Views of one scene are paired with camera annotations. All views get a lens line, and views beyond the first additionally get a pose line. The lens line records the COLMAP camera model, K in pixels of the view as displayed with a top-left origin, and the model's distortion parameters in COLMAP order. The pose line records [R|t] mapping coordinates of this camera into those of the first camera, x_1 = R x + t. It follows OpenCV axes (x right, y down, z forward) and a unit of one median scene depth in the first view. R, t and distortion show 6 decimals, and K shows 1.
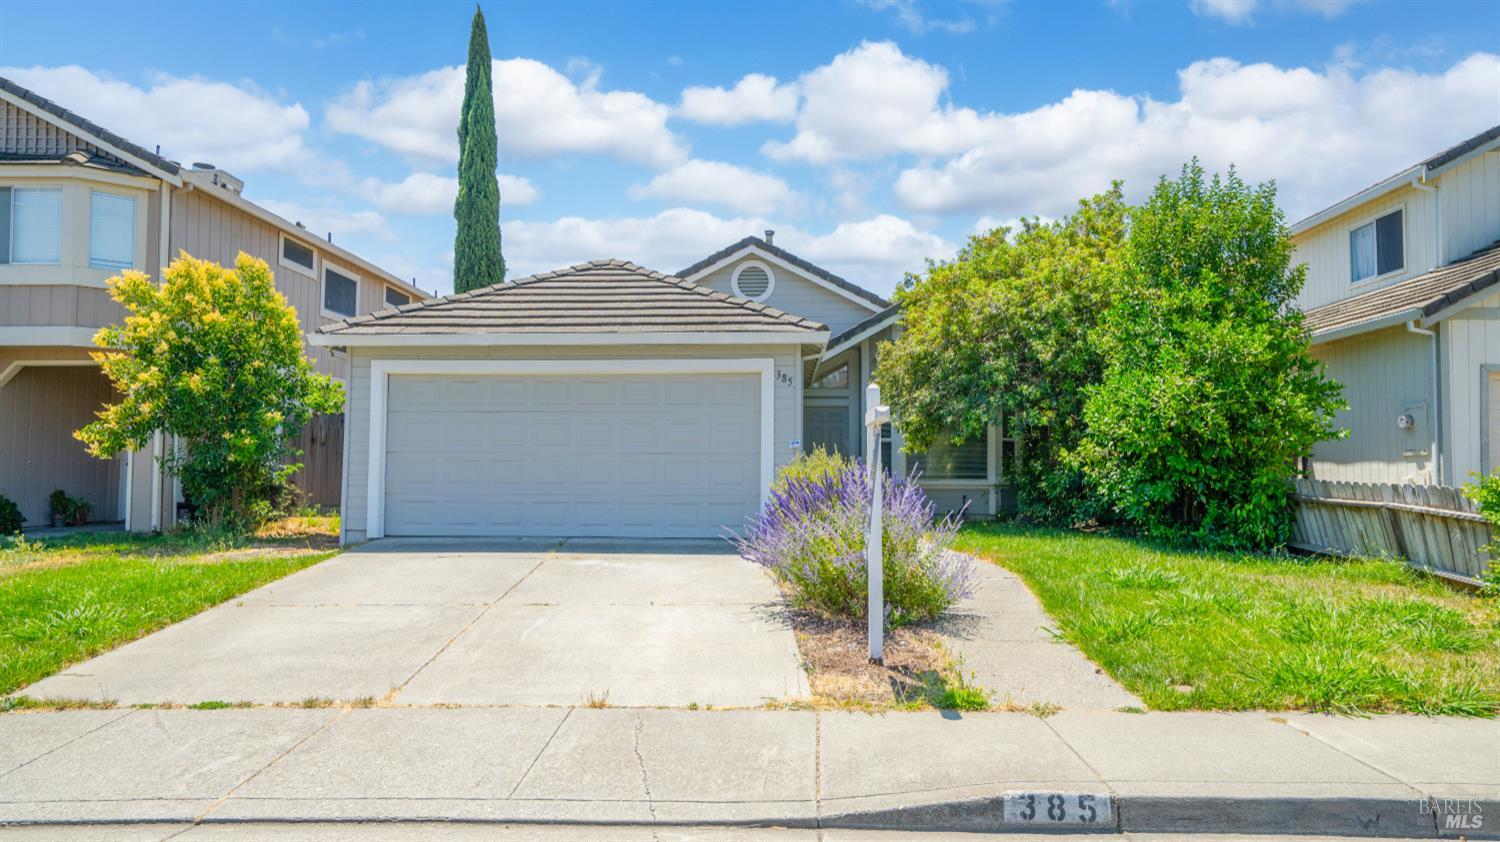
lens RADIAL K [[981.9, 0, 748.1], [0, 981.9, 419.9], [0, 0, 1]] dist [-0.000456, 0.014523]
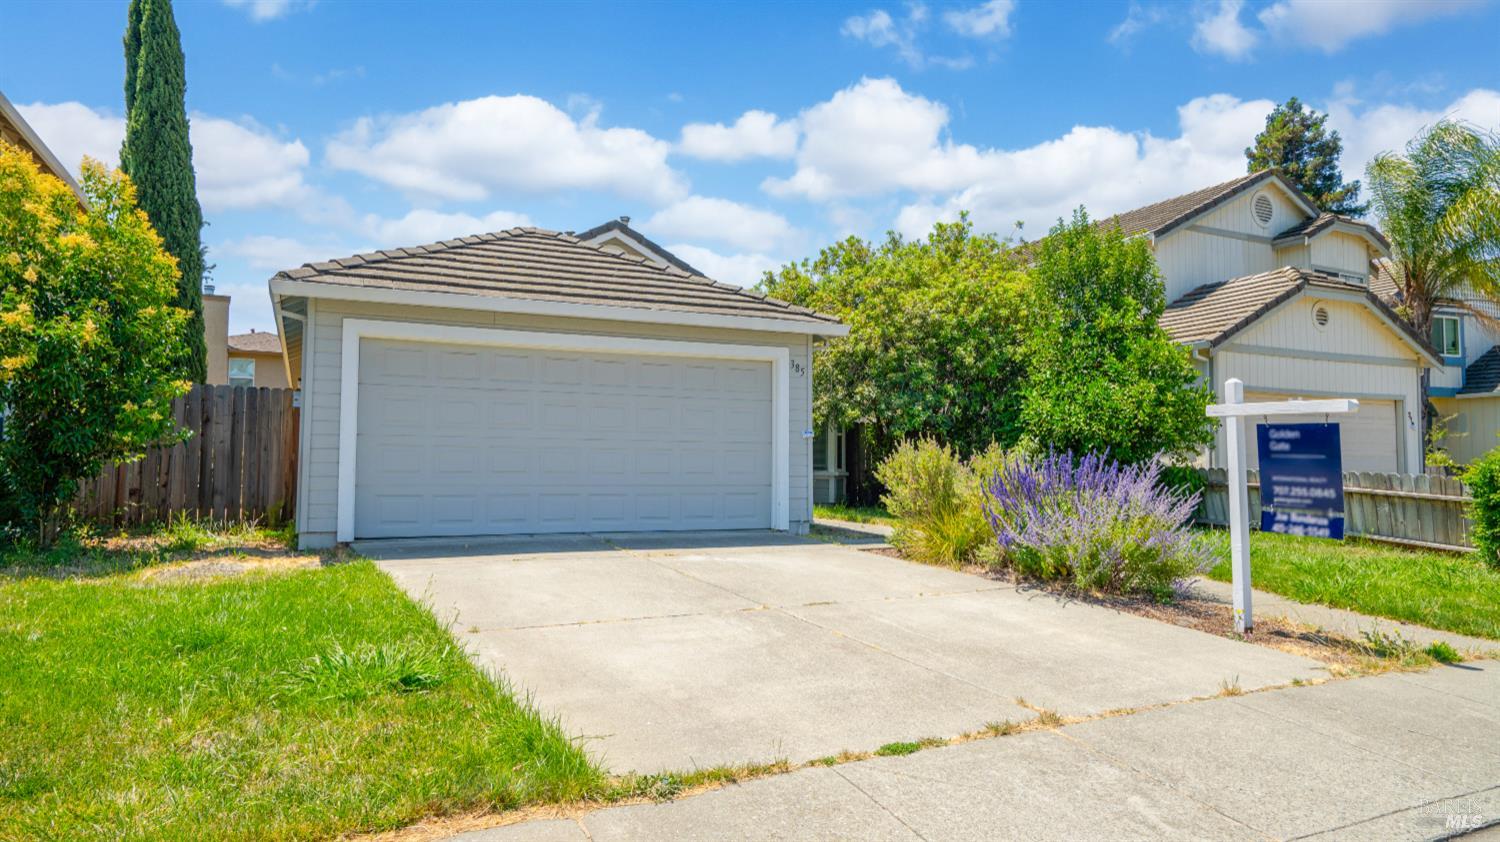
lens RADIAL K [[926.8, 0, 753.9], [0, 926.8, 427.2], [0, 0, 1]] dist [0.008819, 0.002221]
pose [[0.883026, 0.022230, 0.468798, -0.439137], [-0.026545, 0.999644, 0.002597, 0.016346], [-0.468573, -0.014737, 0.883302, 0.179828]]
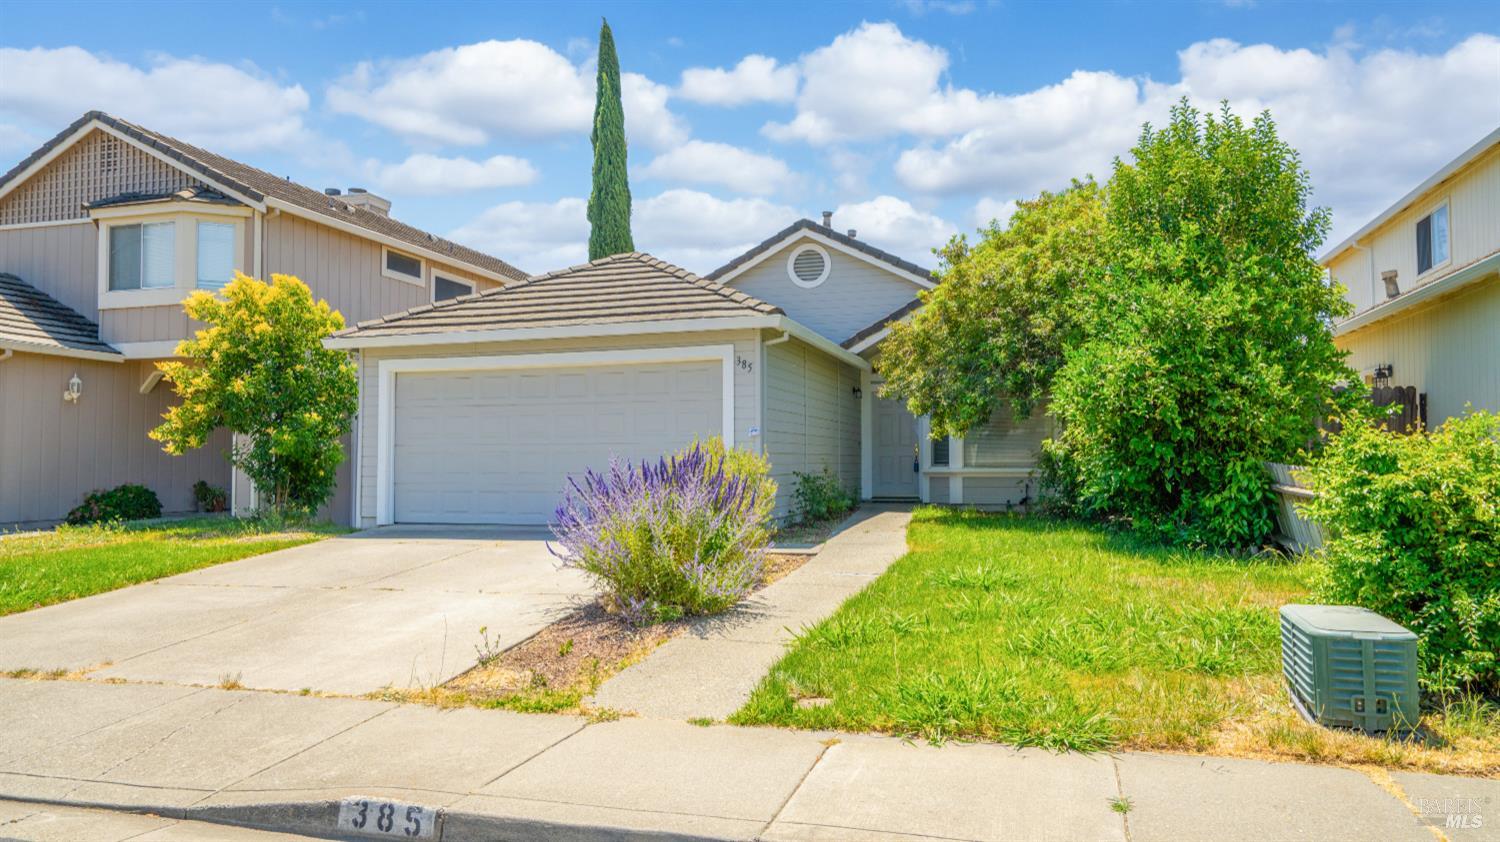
lens RADIAL K [[981.9, 0, 738.1], [0, 981.9, 417.9], [0, 0, 1]] dist [-0.000456, 0.014523]
pose [[0.965717, -0.019570, -0.258860, 0.276637], [0.021938, 0.999740, 0.006261, 0.004227], [0.258670, -0.011725, 0.965895, 0.056808]]
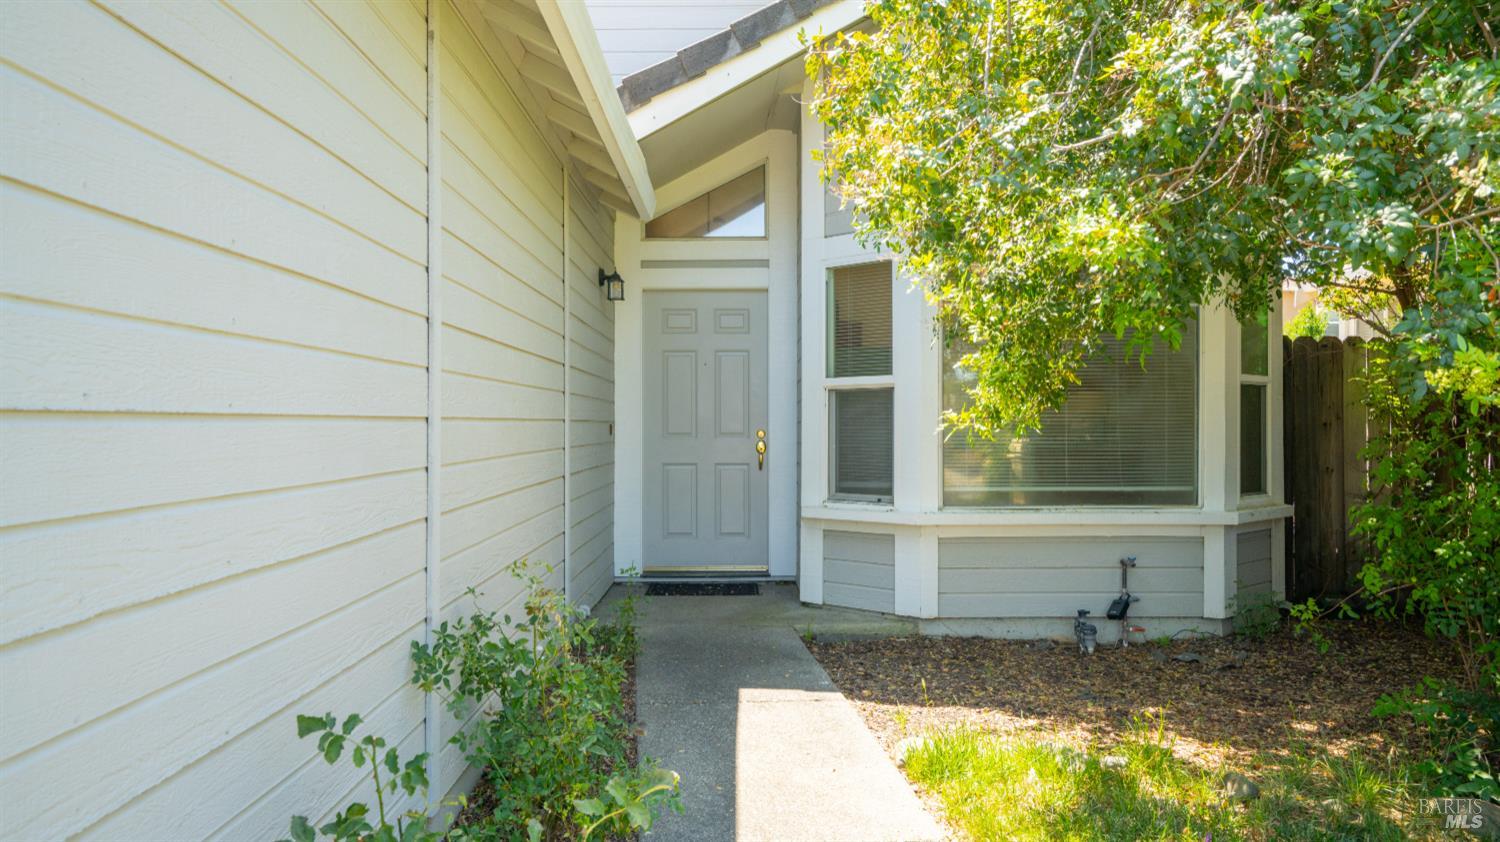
lens RADIAL K [[1080.0, 0, 753.7], [0, 1080.0, 425.2], [0, 0, 1]] dist [0.000597, 0.000725]
pose [[0.998592, -0.002298, 0.052993, 0.117274], [-0.000255, 0.998841, 0.048126, 0.025613], [-0.053042, -0.048072, 0.997435, 0.933469]]
